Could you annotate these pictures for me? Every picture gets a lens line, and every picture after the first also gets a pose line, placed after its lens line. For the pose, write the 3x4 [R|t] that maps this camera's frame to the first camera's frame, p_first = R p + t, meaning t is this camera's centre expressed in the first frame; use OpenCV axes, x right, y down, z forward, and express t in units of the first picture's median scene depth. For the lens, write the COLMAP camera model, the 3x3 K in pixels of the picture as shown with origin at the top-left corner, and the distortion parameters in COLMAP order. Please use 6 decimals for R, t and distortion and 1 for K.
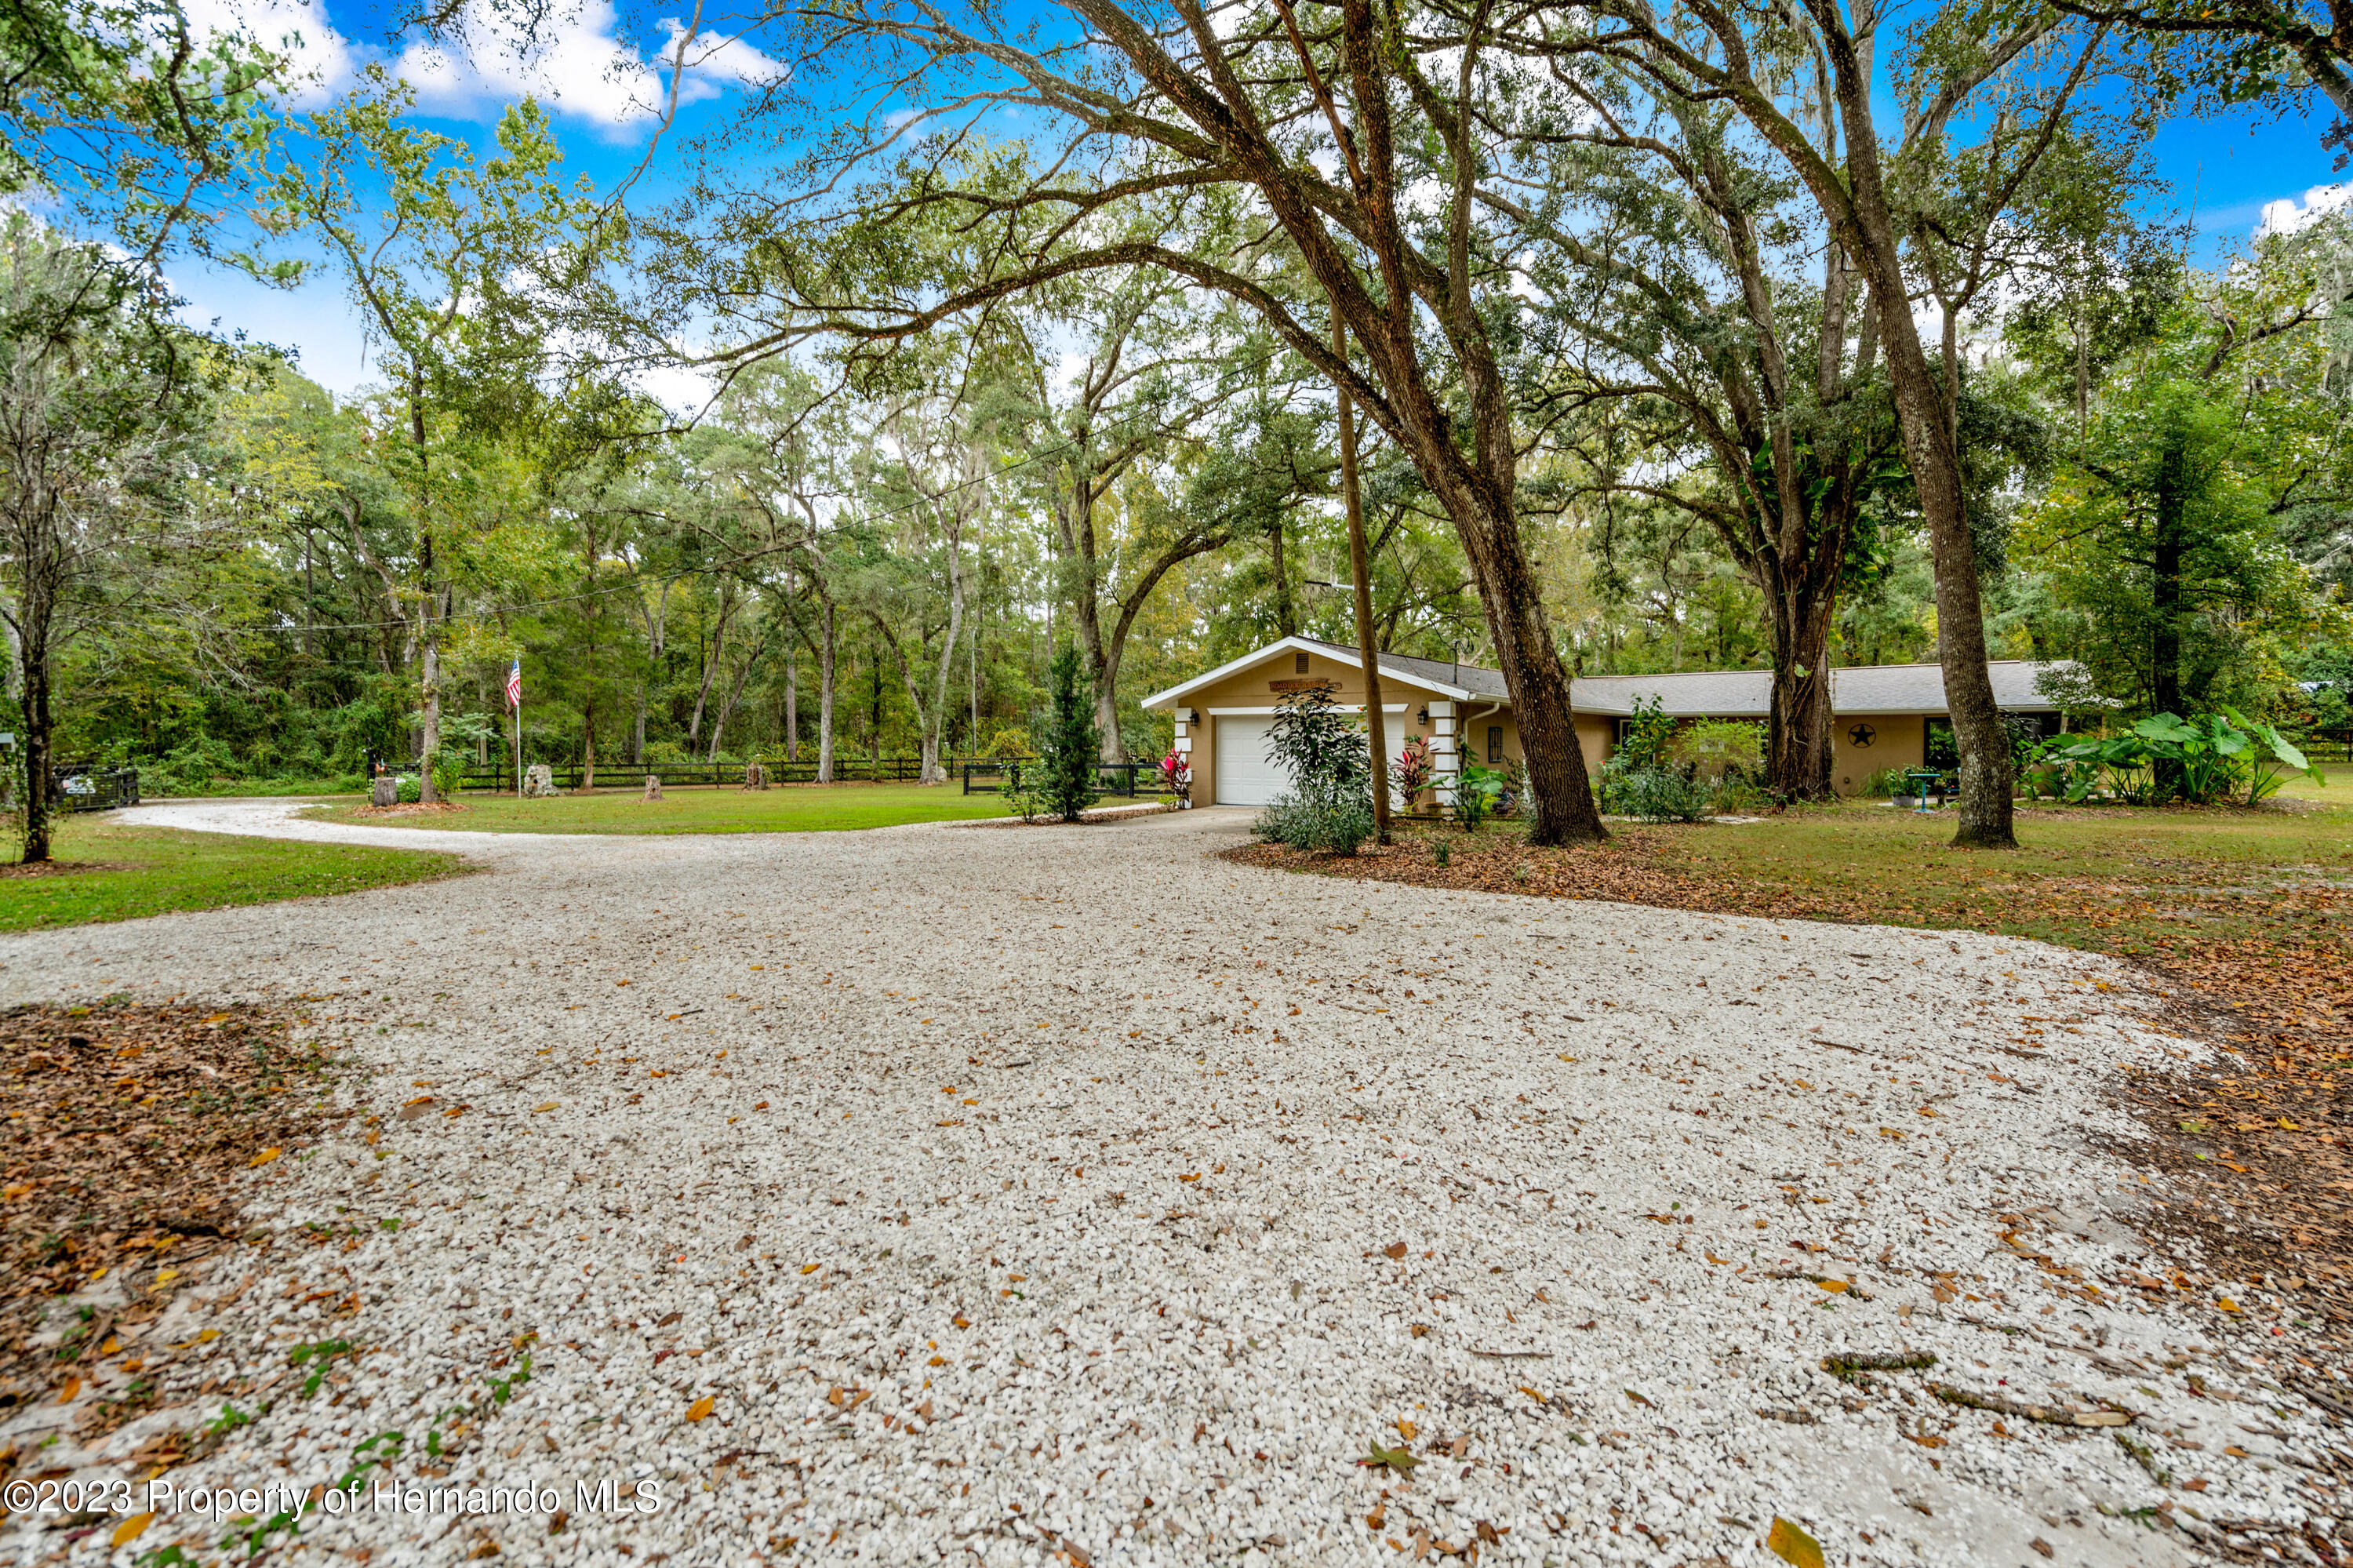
lens RADIAL K [[1095.1, 0, 1187.2], [0, 1095.1, 761.8], [0, 0, 1]] dist [0.003428, 0.000869]
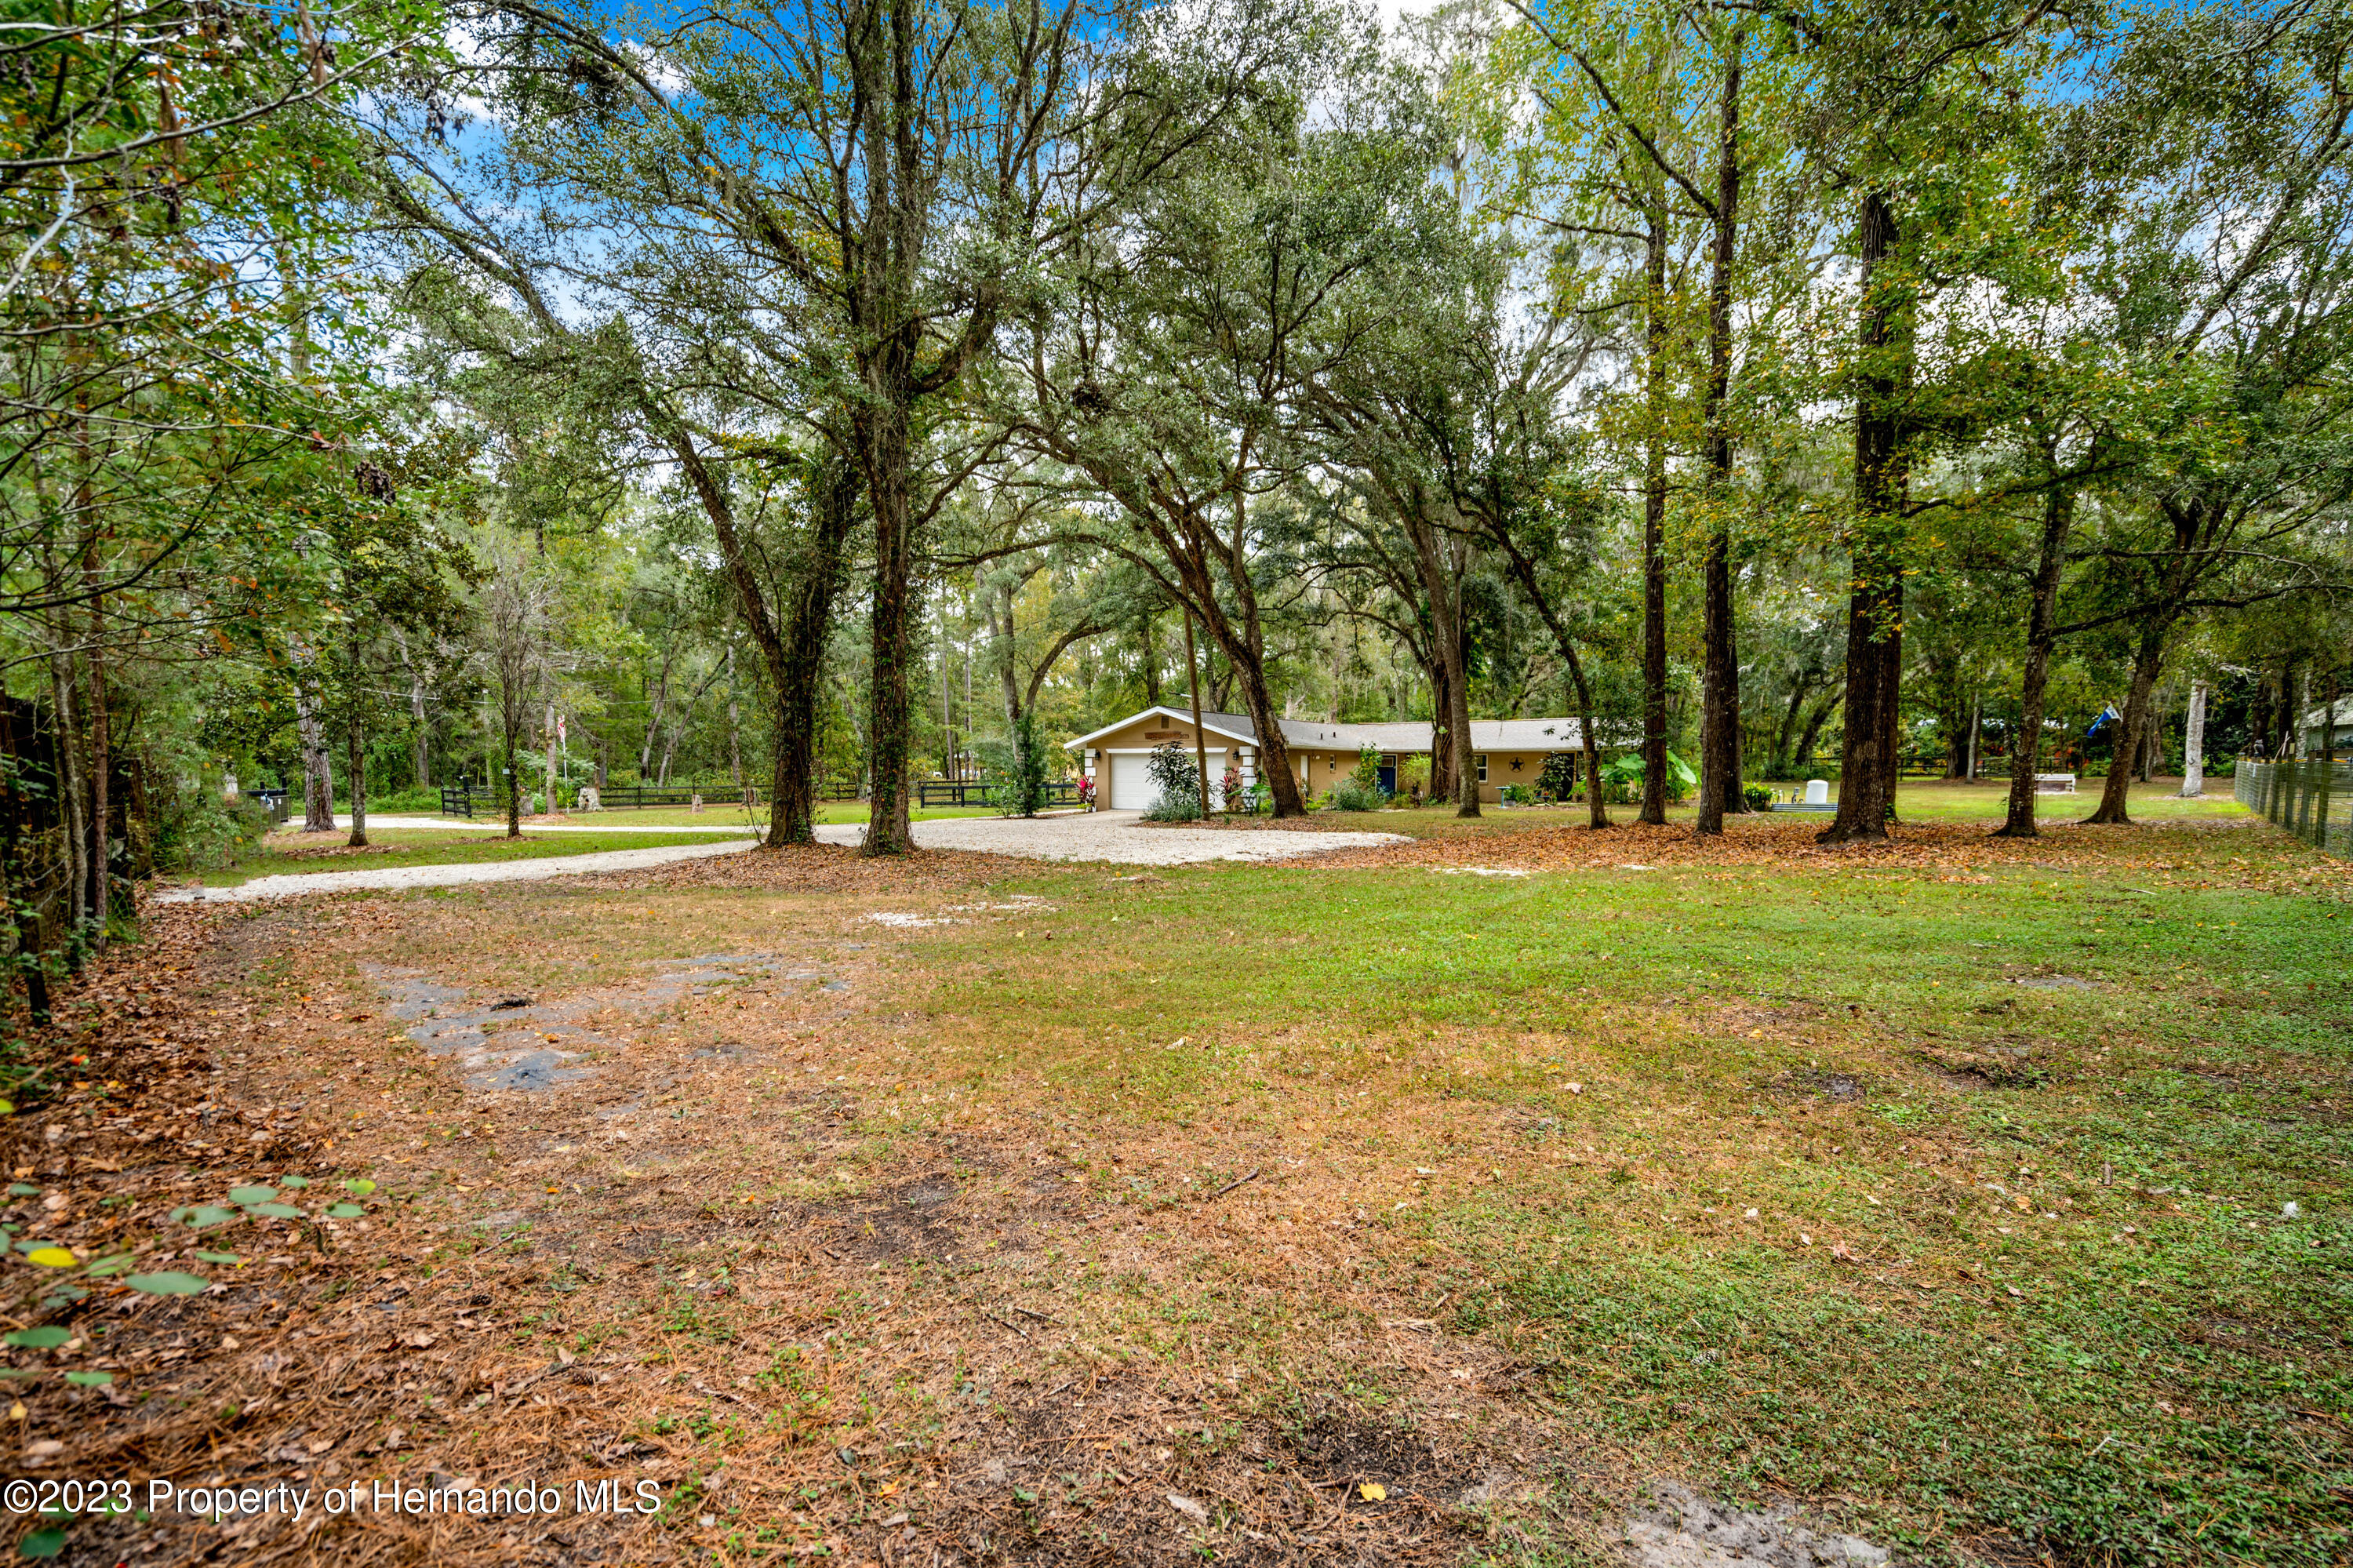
lens RADIAL K [[1095.1, 0, 1171.5], [0, 1095.1, 779.5], [0, 0, 1]] dist [0.003428, 0.000869]
pose [[0.993183, -0.006034, 0.116409, -0.078929], [0.006783, 0.999959, -0.006034, 0.006629], [-0.116367, 0.006782, 0.993183, -0.650468]]
